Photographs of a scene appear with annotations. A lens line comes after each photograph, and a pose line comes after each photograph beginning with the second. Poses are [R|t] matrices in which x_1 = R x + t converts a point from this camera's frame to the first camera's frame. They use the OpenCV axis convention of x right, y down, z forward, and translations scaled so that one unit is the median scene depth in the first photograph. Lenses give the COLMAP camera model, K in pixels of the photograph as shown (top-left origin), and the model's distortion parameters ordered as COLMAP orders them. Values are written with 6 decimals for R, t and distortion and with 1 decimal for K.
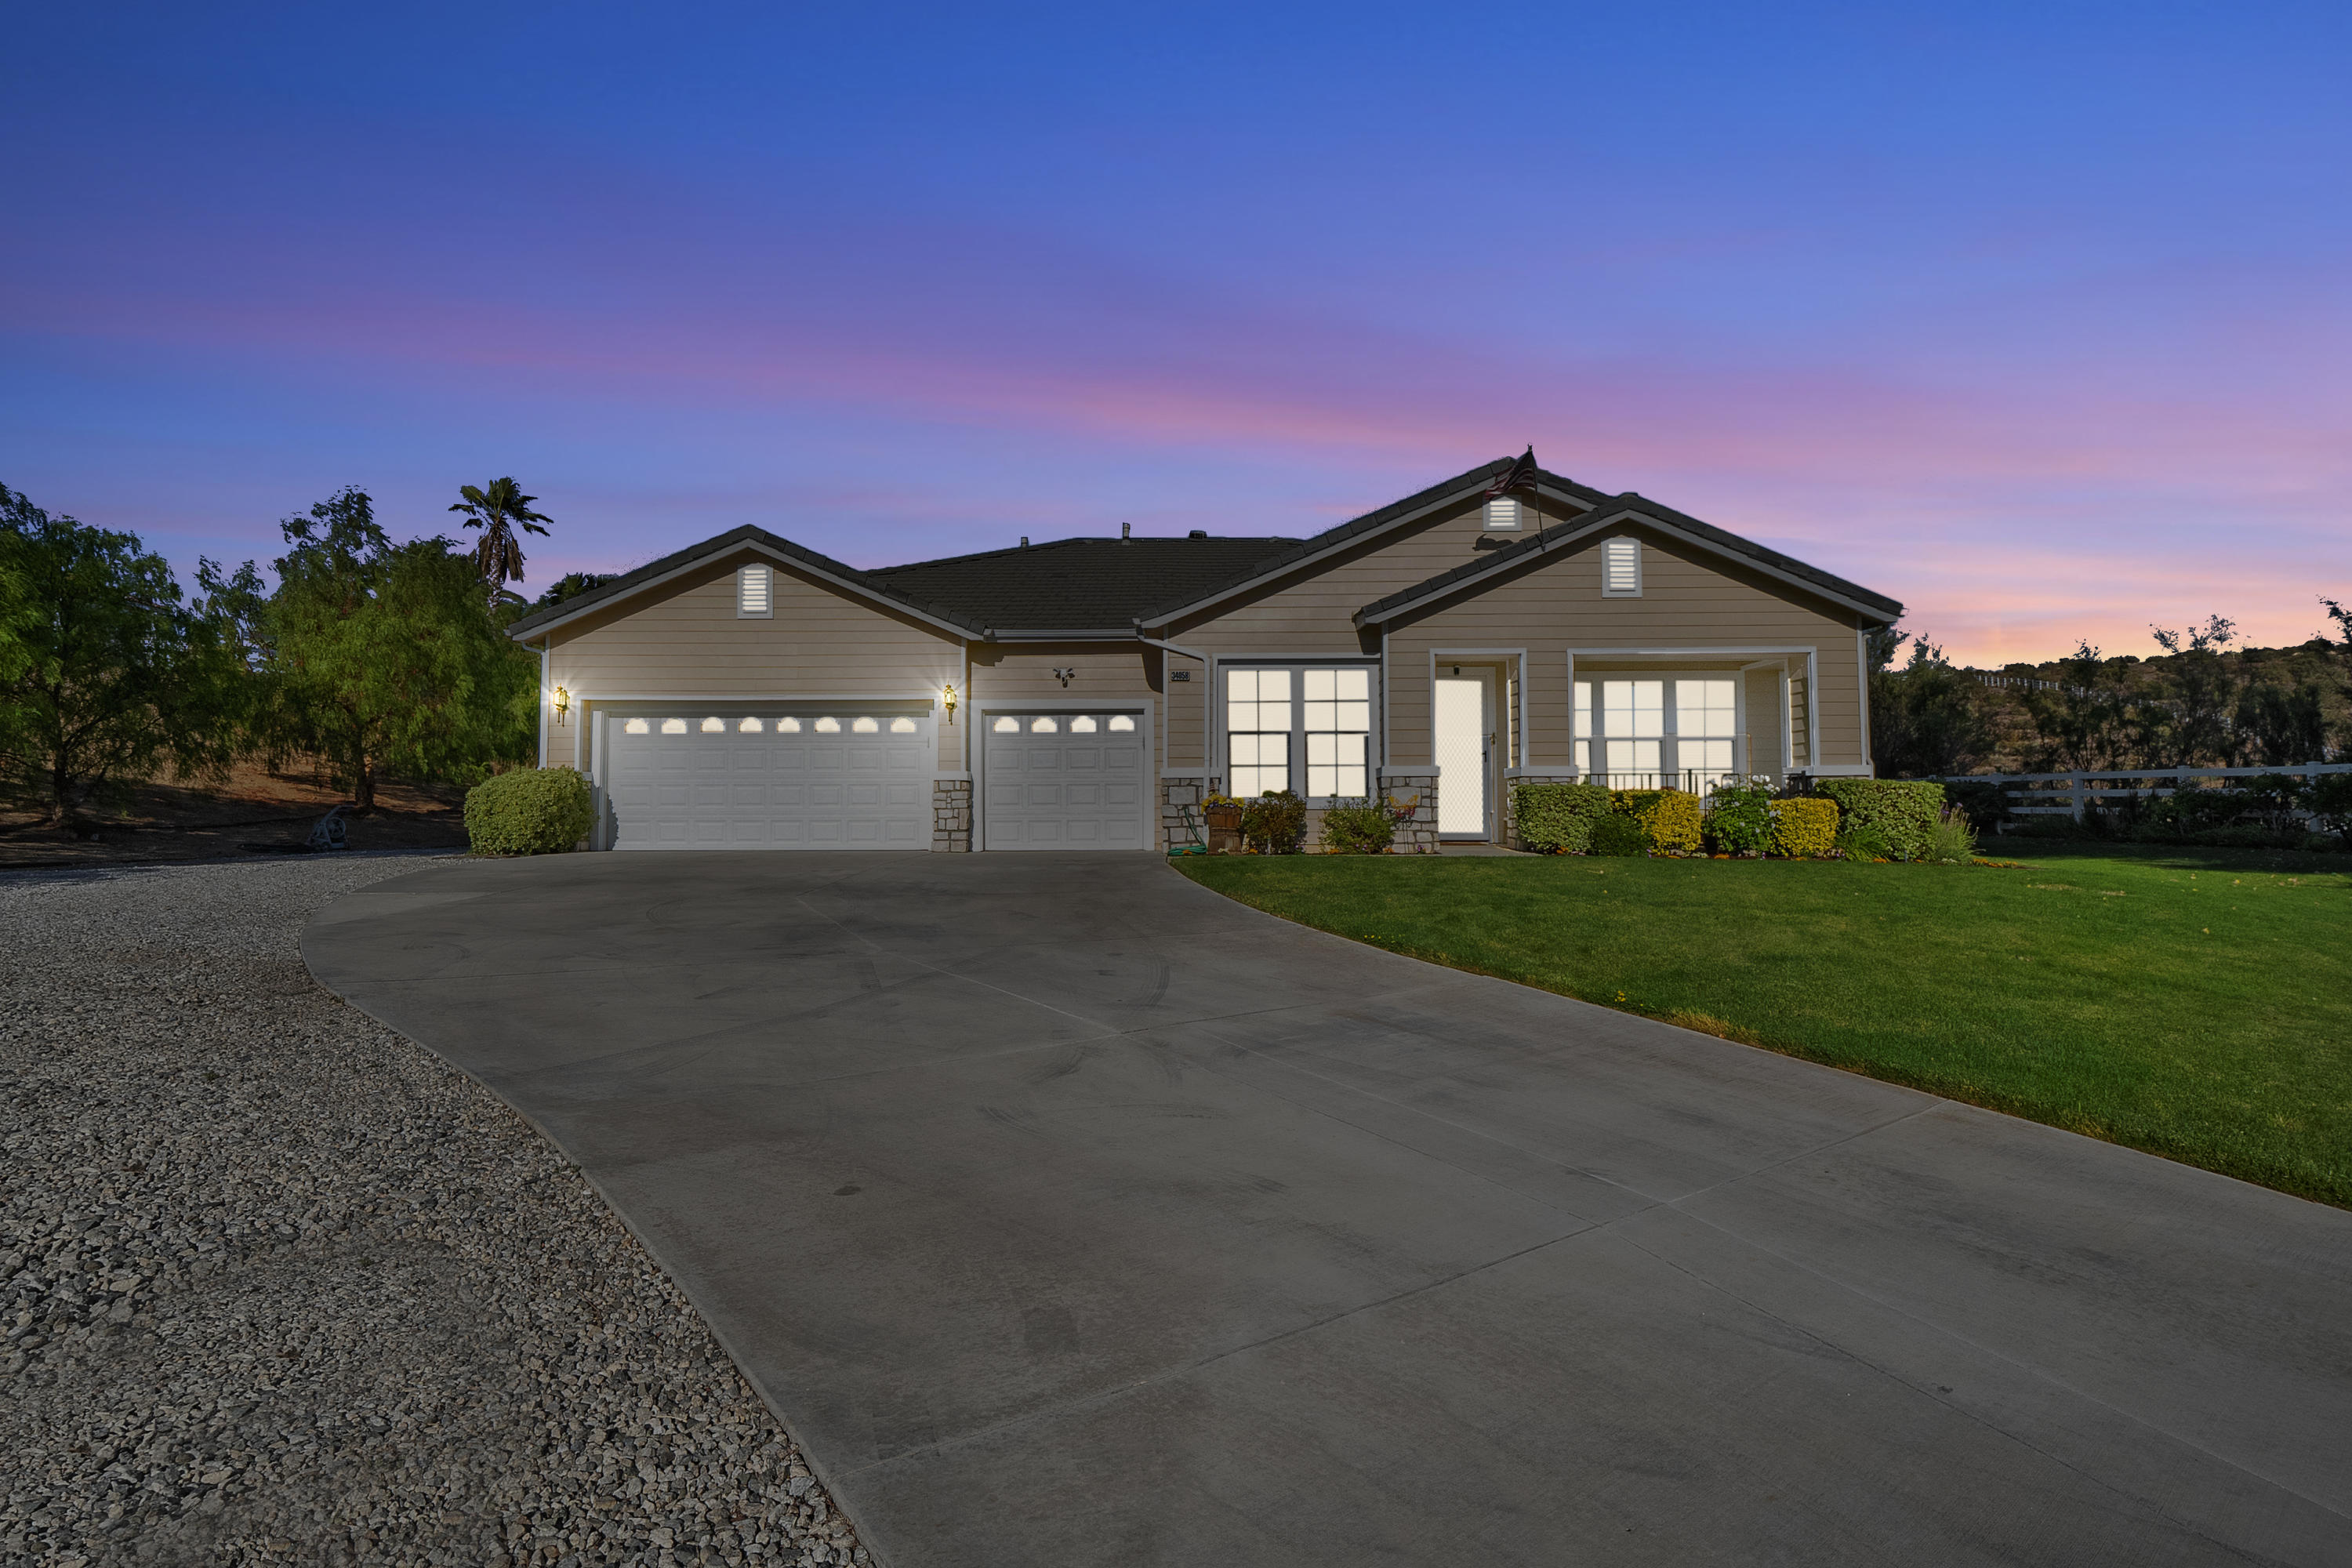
lens RADIAL K [[1108.6, 0, 1180.7], [0, 1108.6, 783.3], [0, 0, 1]] dist [-0.001296, -0.010994]
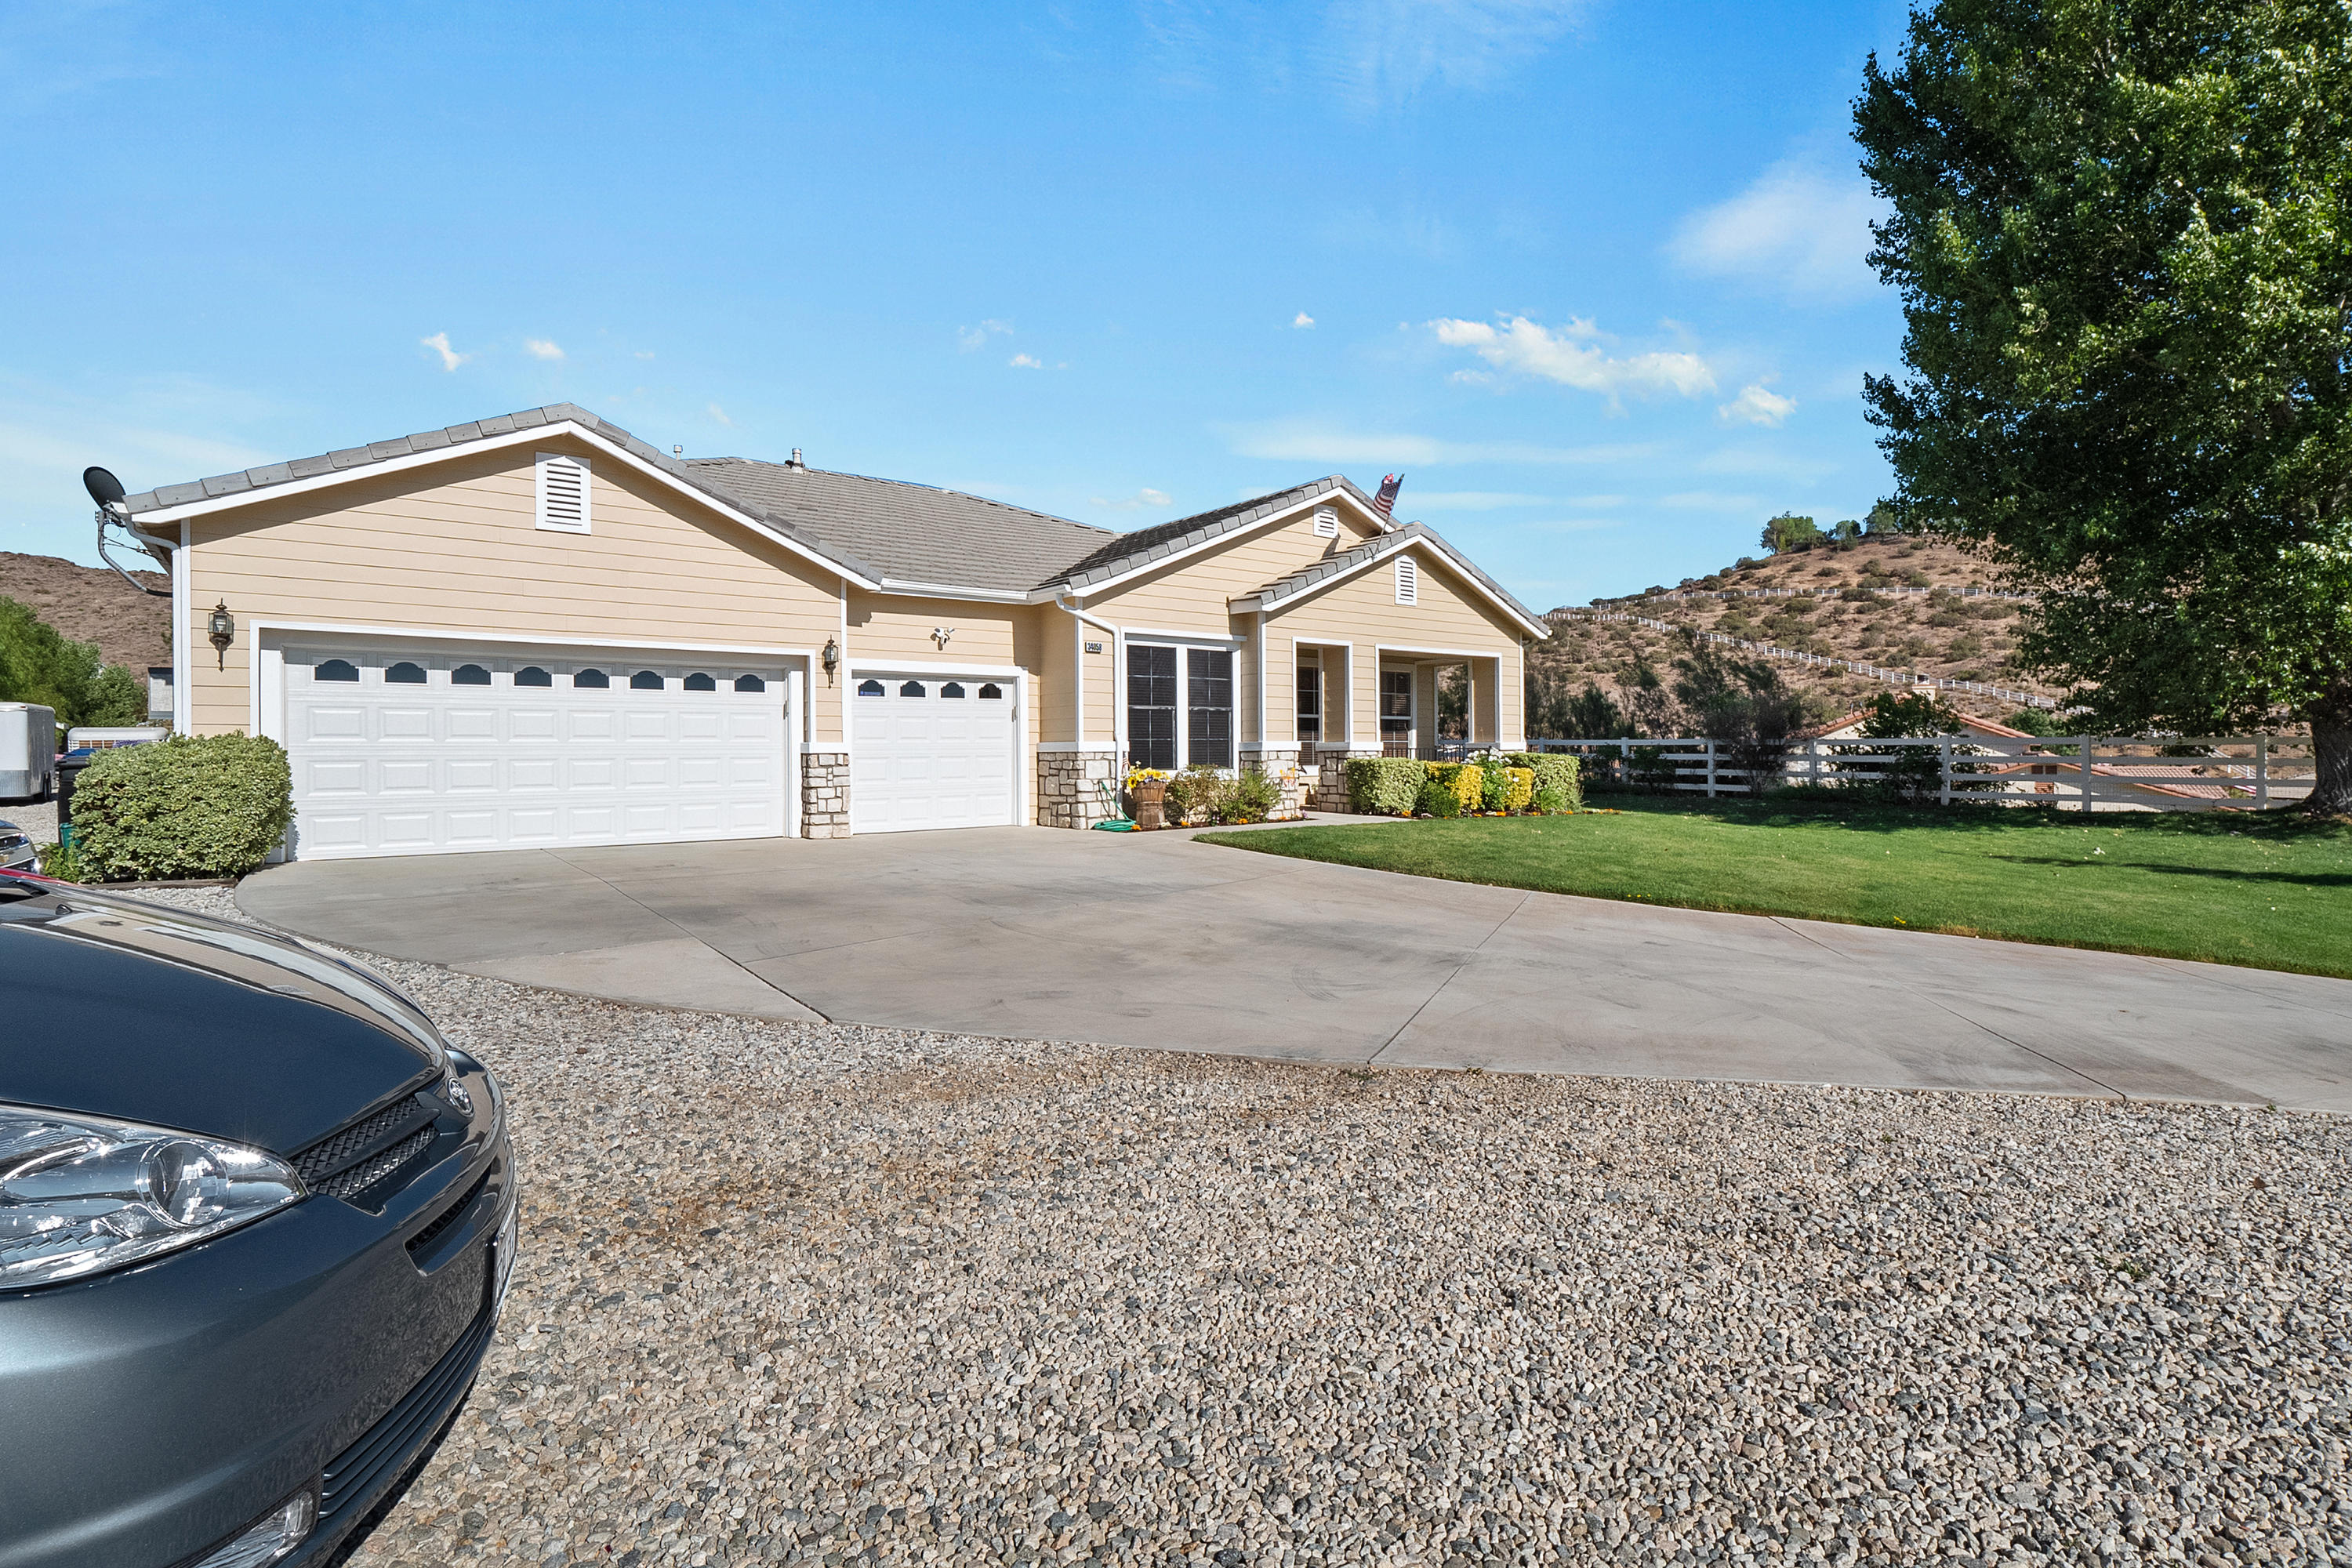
lens RADIAL K [[1129.8, 0, 1178.3], [0, 1129.8, 764.3], [0, 0, 1]] dist [-0.001694, -0.000012]
pose [[0.780982, -0.008407, 0.624497, -0.592384], [-0.011371, 0.999552, 0.027677, -0.023184], [-0.624450, -0.028716, 0.780537, 0.178540]]
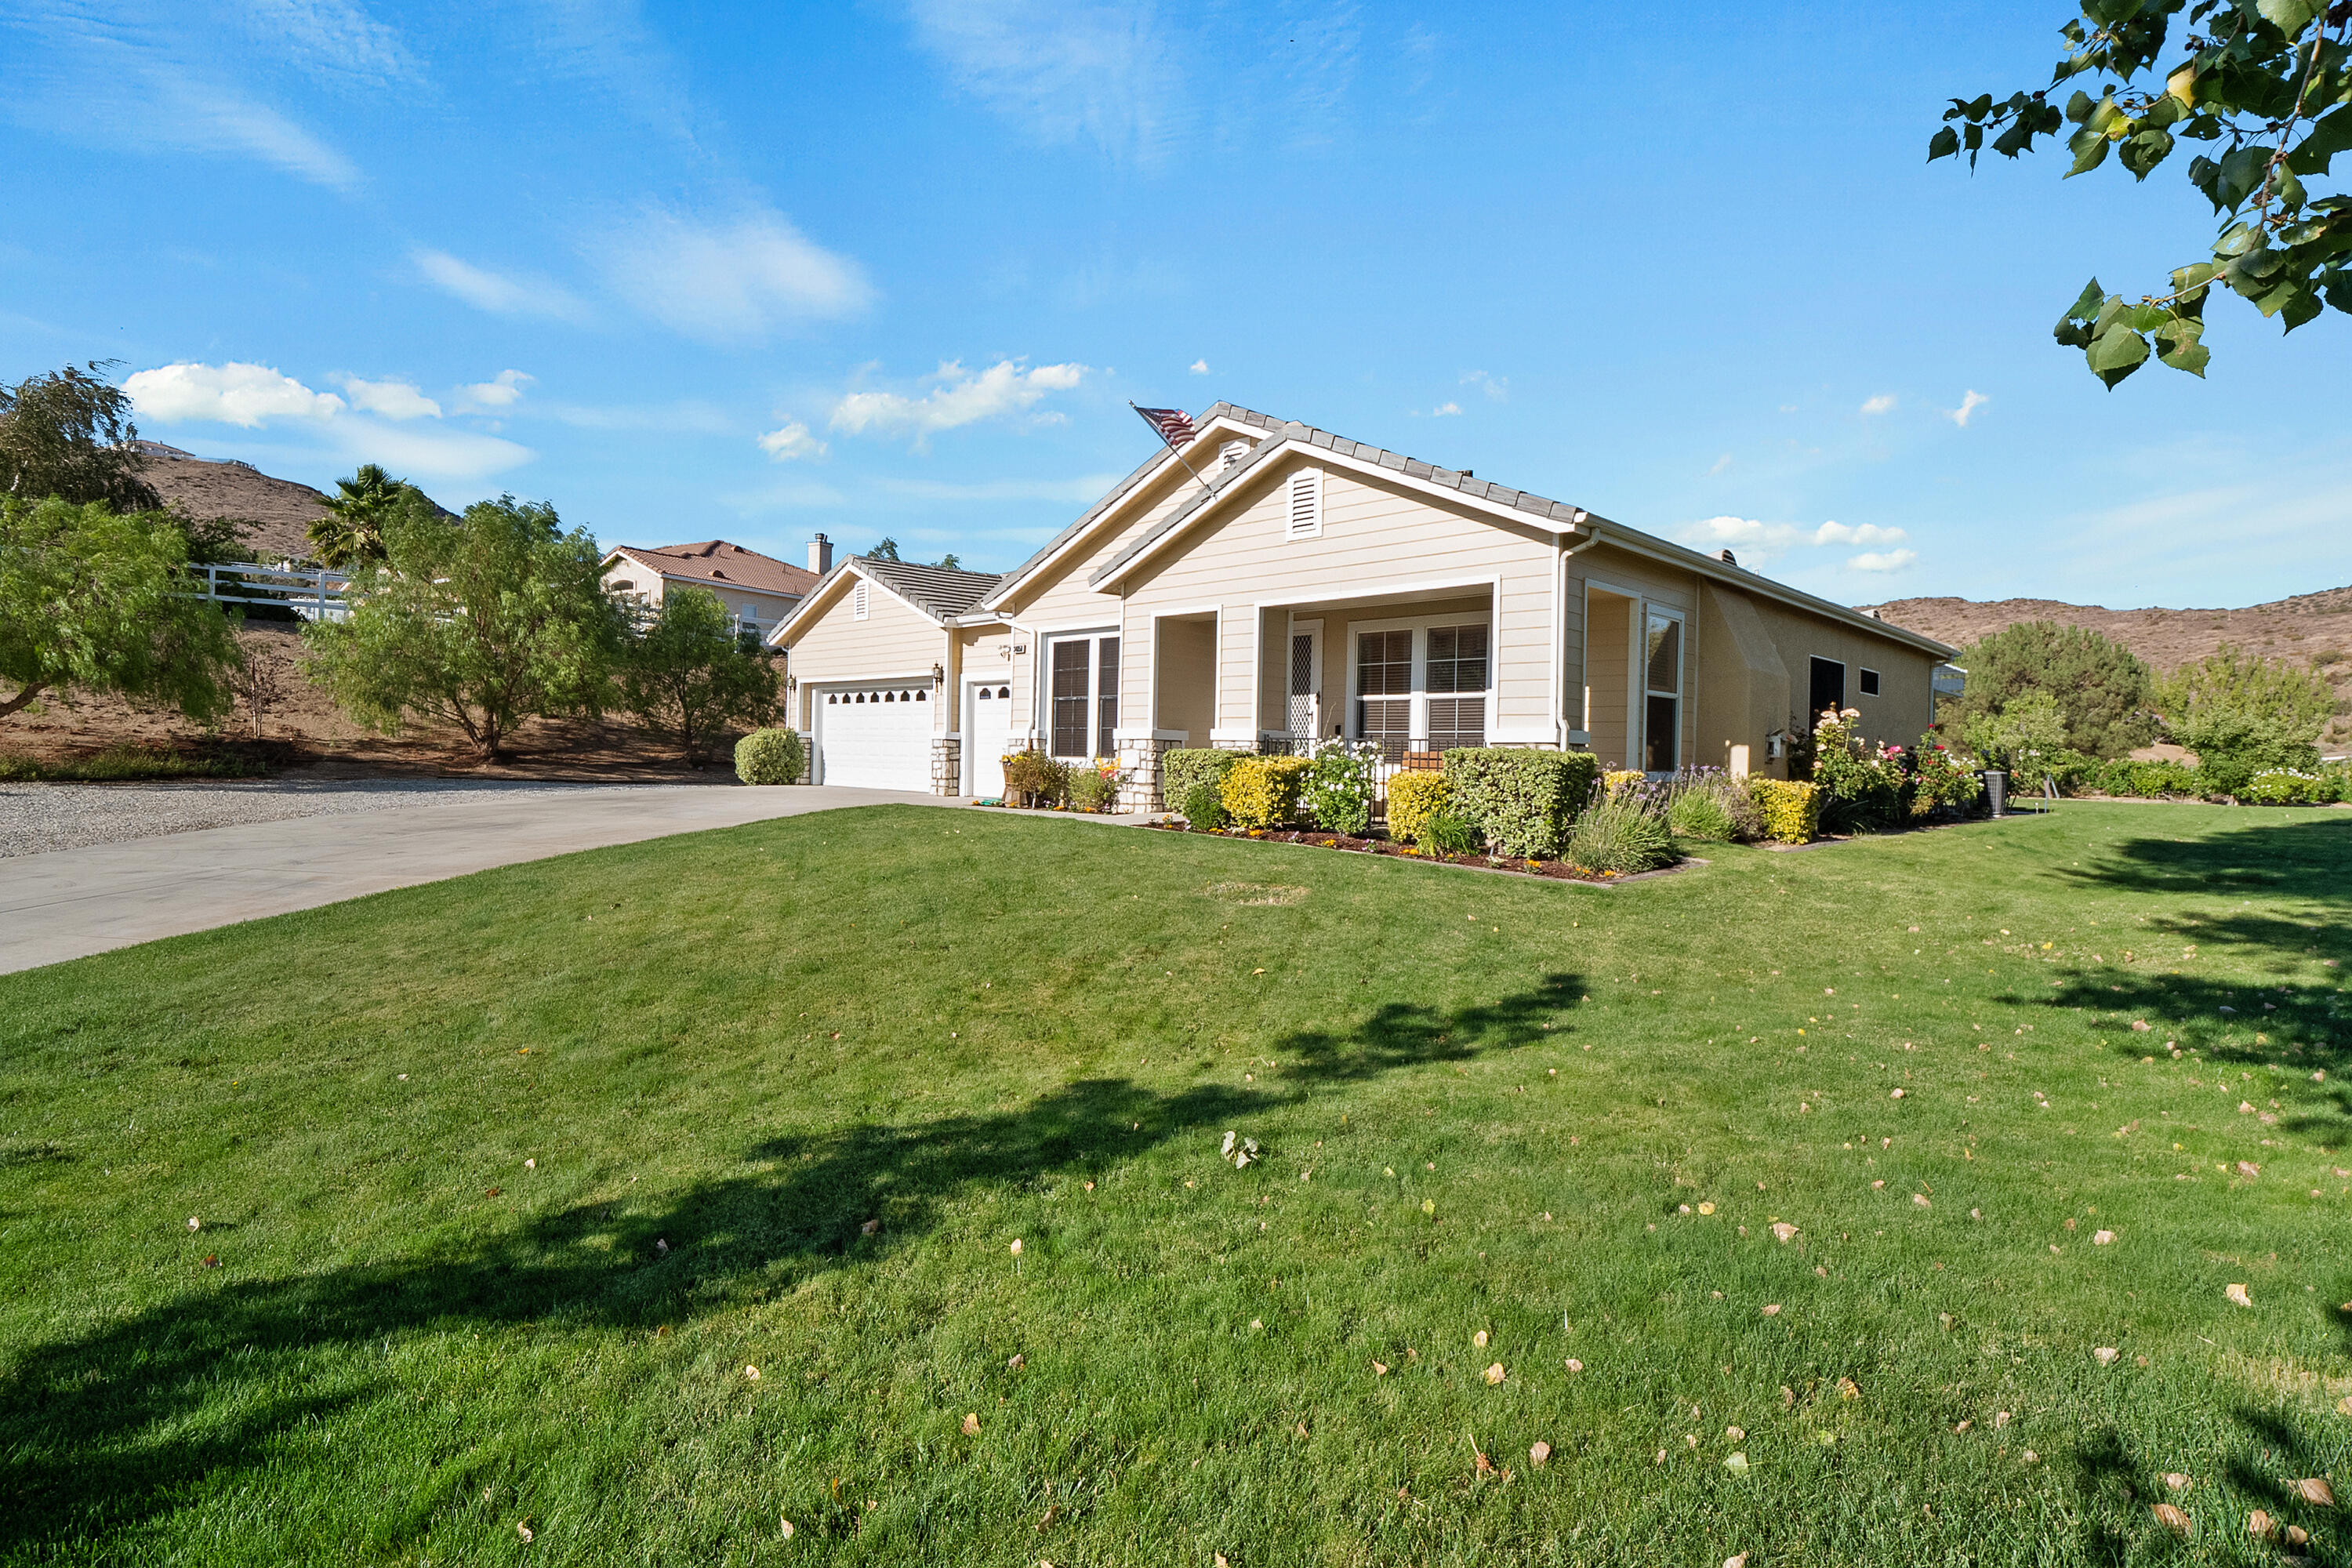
lens RADIAL K [[1150.8, 0, 1169.9], [0, 1150.8, 756.2], [0, 0, 1]] dist [-0.008323, -0.002102]
pose [[0.710573, 0.018854, -0.703371, 0.990927], [-0.007443, 0.999786, 0.019280, -0.011038], [0.703584, -0.008465, 0.710562, 0.277425]]
